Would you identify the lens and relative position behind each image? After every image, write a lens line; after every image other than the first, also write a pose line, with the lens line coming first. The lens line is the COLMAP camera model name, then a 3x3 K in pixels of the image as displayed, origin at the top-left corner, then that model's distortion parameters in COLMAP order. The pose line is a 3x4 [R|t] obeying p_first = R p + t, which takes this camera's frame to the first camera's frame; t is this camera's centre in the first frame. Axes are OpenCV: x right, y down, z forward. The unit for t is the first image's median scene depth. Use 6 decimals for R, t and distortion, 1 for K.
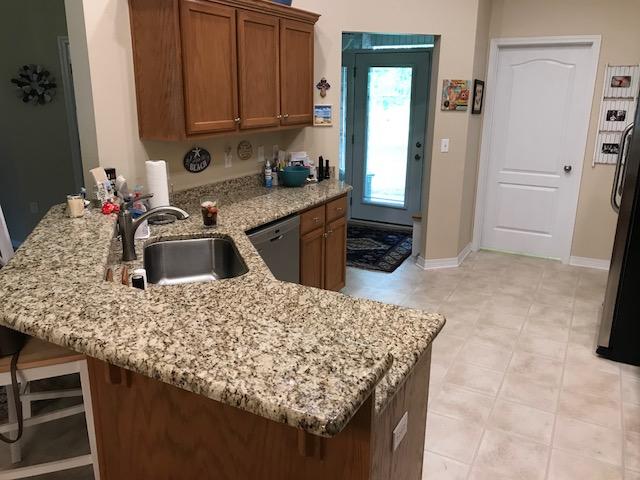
lens RADIAL K [[533.1, 0, 321.0], [0, 533.1, 239.8], [0, 0, 1]] dist [0.007965, 0.001535]
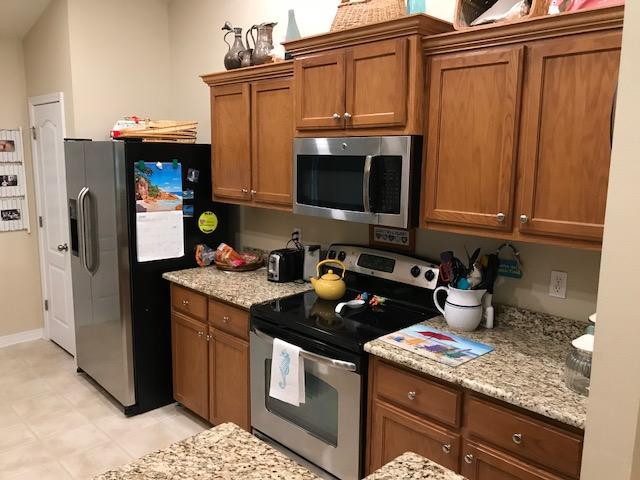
lens RADIAL K [[533.1, 0, 321.6], [0, 533.1, 237.8], [0, 0, 1]] dist [0.007965, 0.001535]
pose [[0.286007, -0.159352, 0.944885, -0.226618], [0.256872, 0.962735, 0.084609, -0.081920], [-0.923156, 0.218516, 0.316281, 0.237778]]
